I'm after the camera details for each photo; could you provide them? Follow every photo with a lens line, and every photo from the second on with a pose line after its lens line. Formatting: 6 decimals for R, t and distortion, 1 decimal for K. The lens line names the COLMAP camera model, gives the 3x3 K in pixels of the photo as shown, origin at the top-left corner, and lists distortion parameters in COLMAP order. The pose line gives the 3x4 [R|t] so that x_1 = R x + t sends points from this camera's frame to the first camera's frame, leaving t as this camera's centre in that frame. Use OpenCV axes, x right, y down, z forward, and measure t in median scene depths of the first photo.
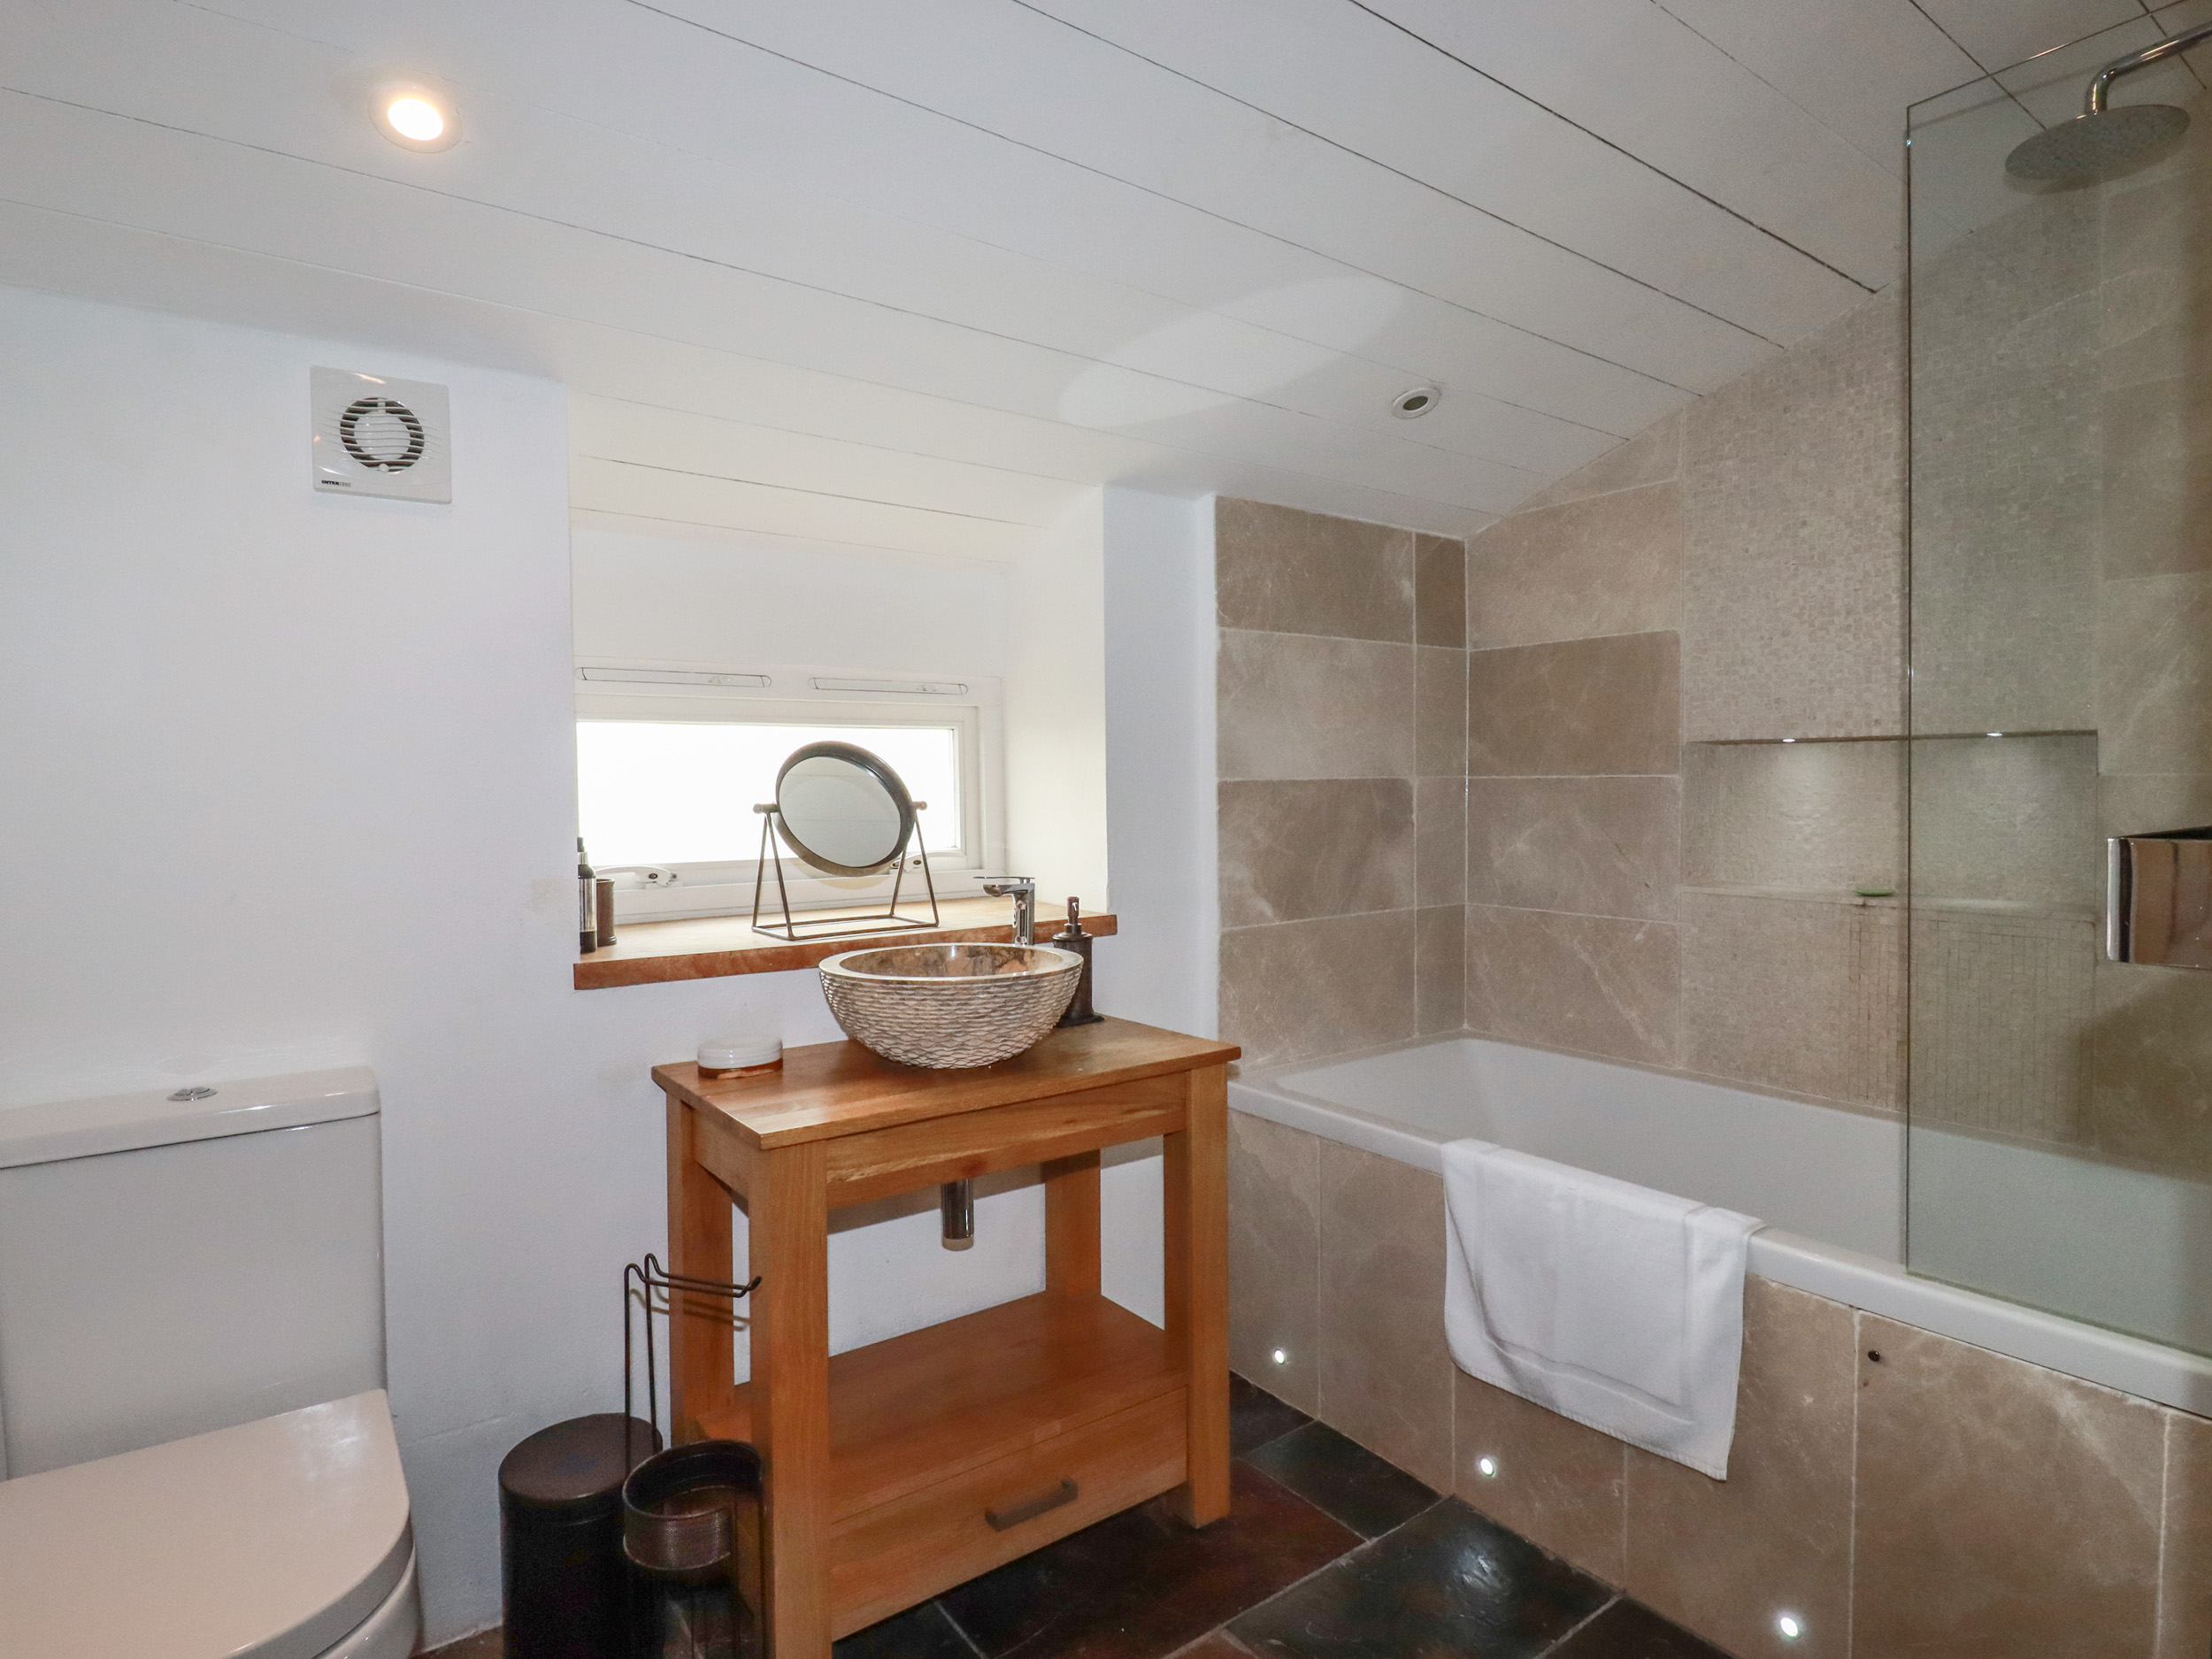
lens RADIAL K [[1160.5, 0, 1125.2], [0, 1160.5, 825.1], [0, 0, 1]] dist [0.003070, -0.011230]
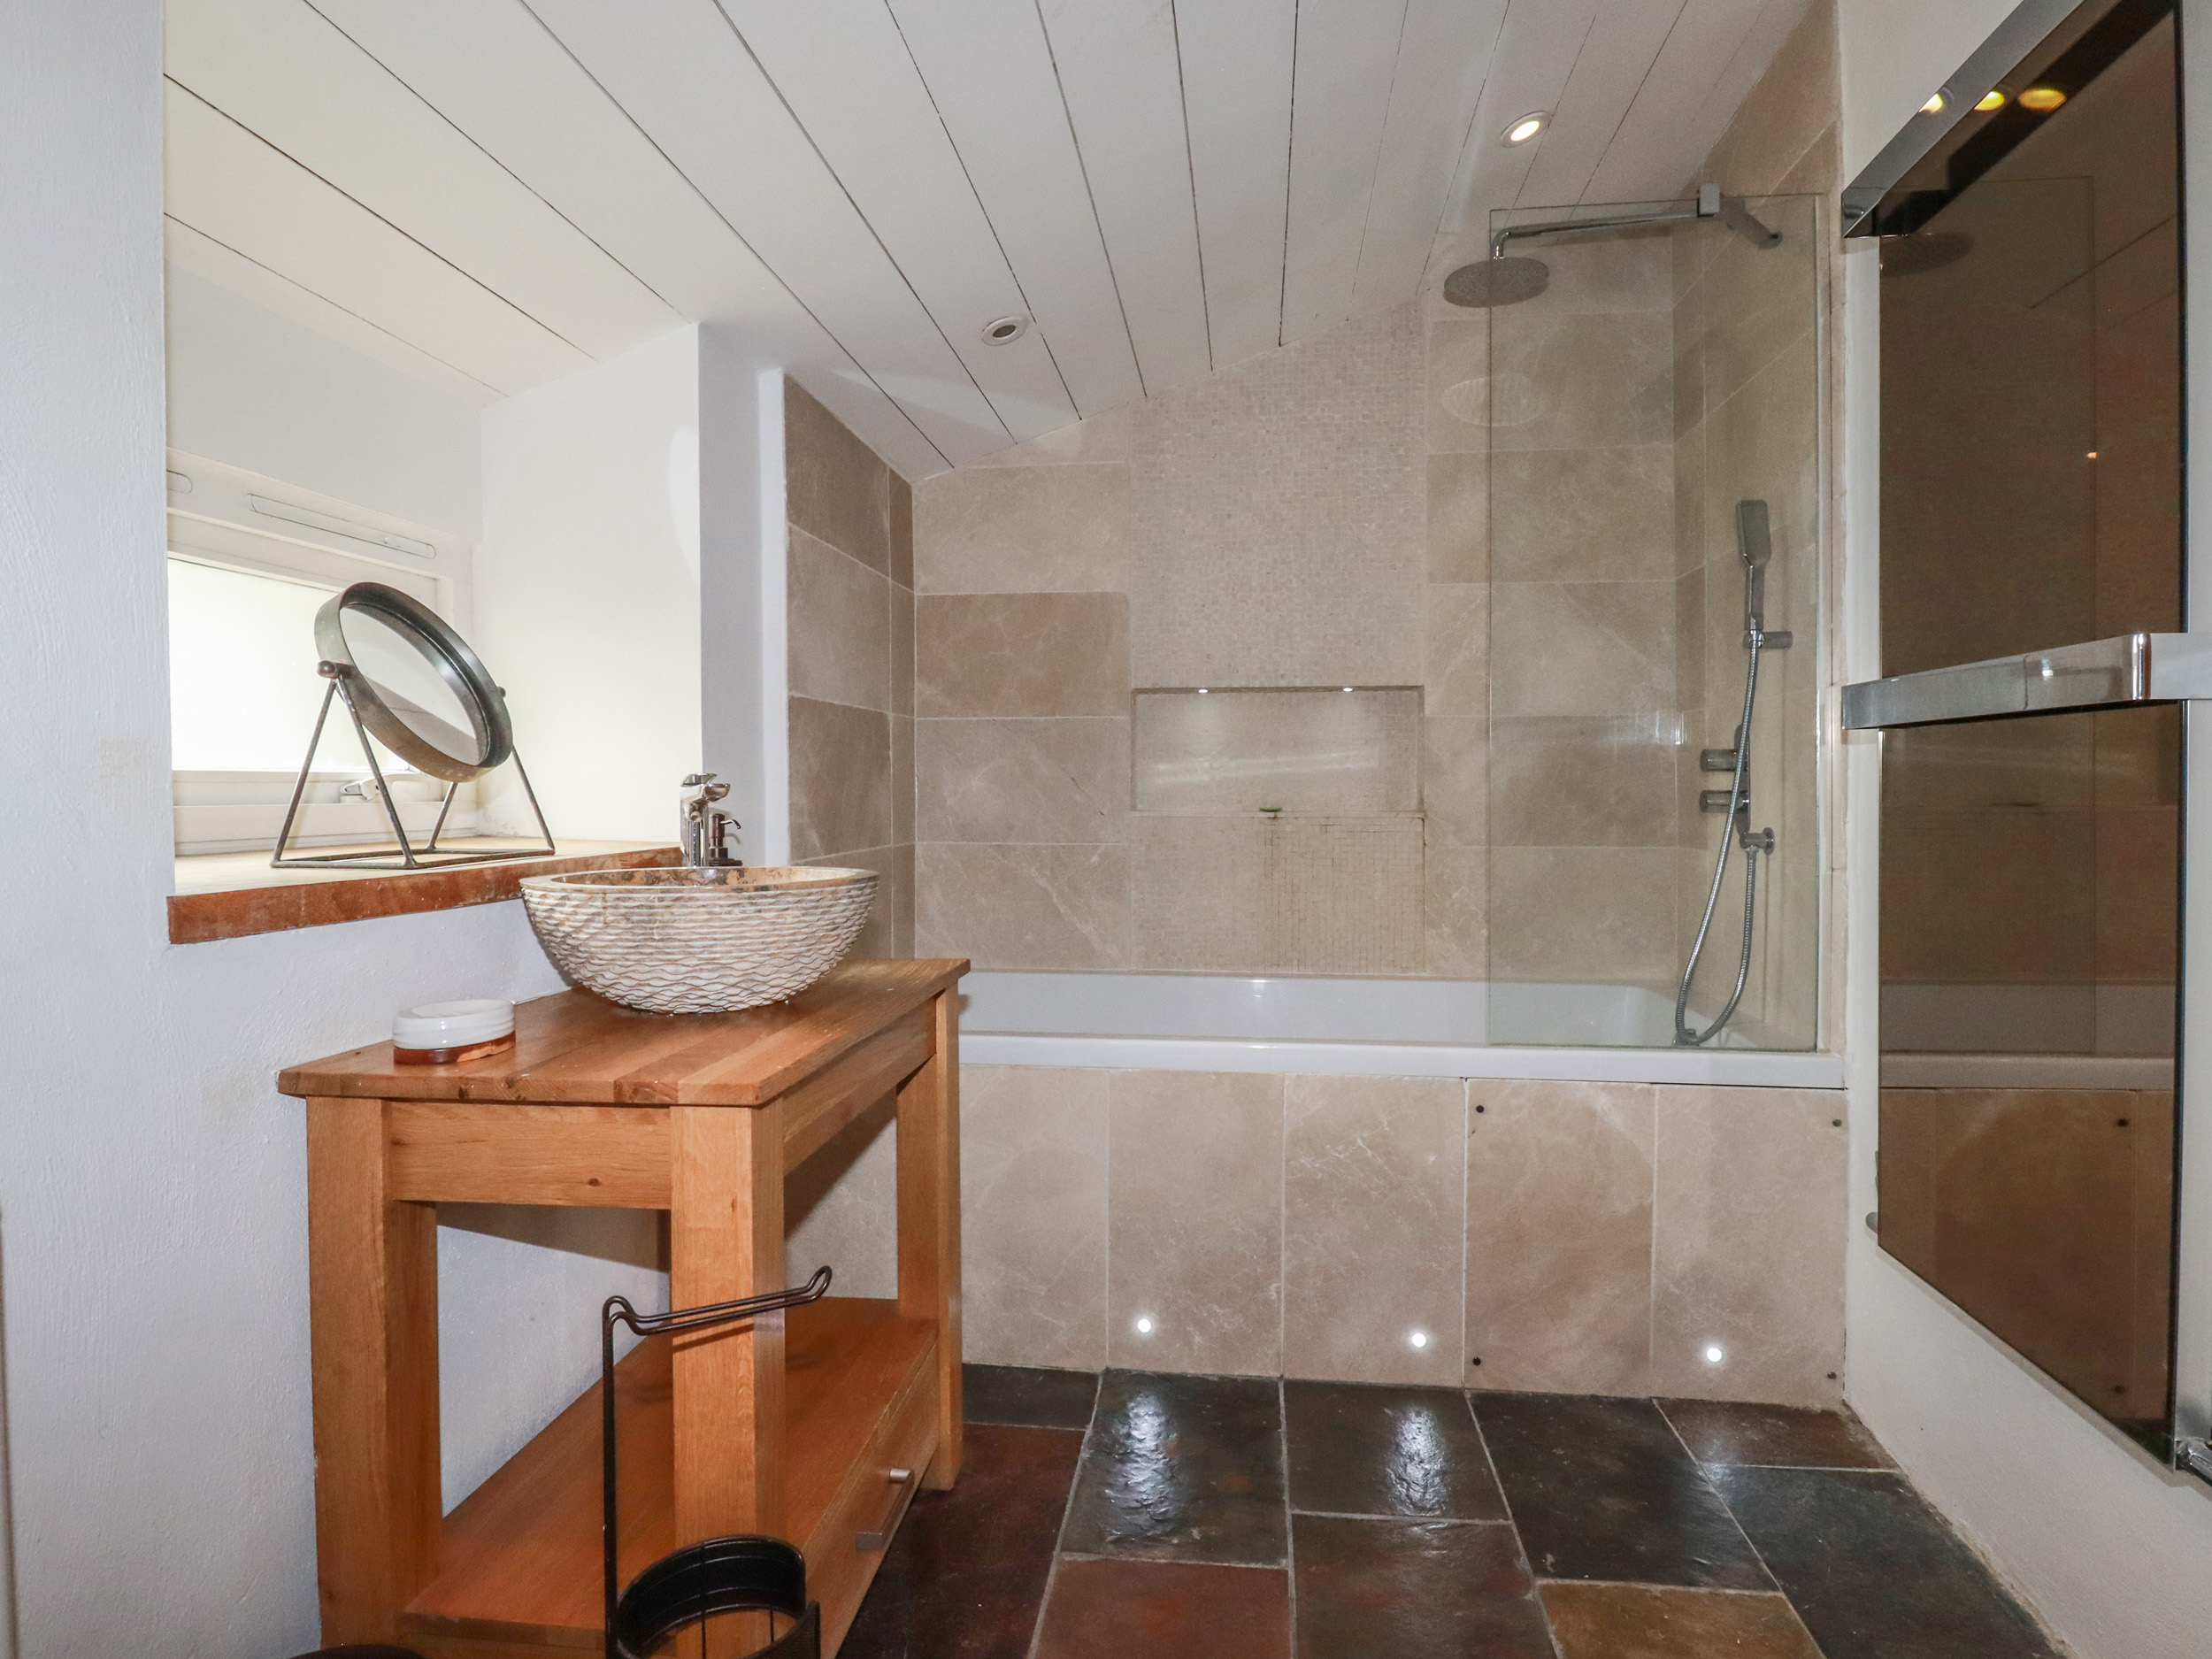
lens RADIAL K [[1160.5, 0, 1115.8], [0, 1160.5, 820.7], [0, 0, 1]] dist [0.003070, -0.011230]
pose [[0.703477, -0.014400, 0.710572, -0.404149], [0.019783, 0.999804, 0.000676, 0.067457], [-0.710442, 0.013582, 0.703624, 0.211481]]
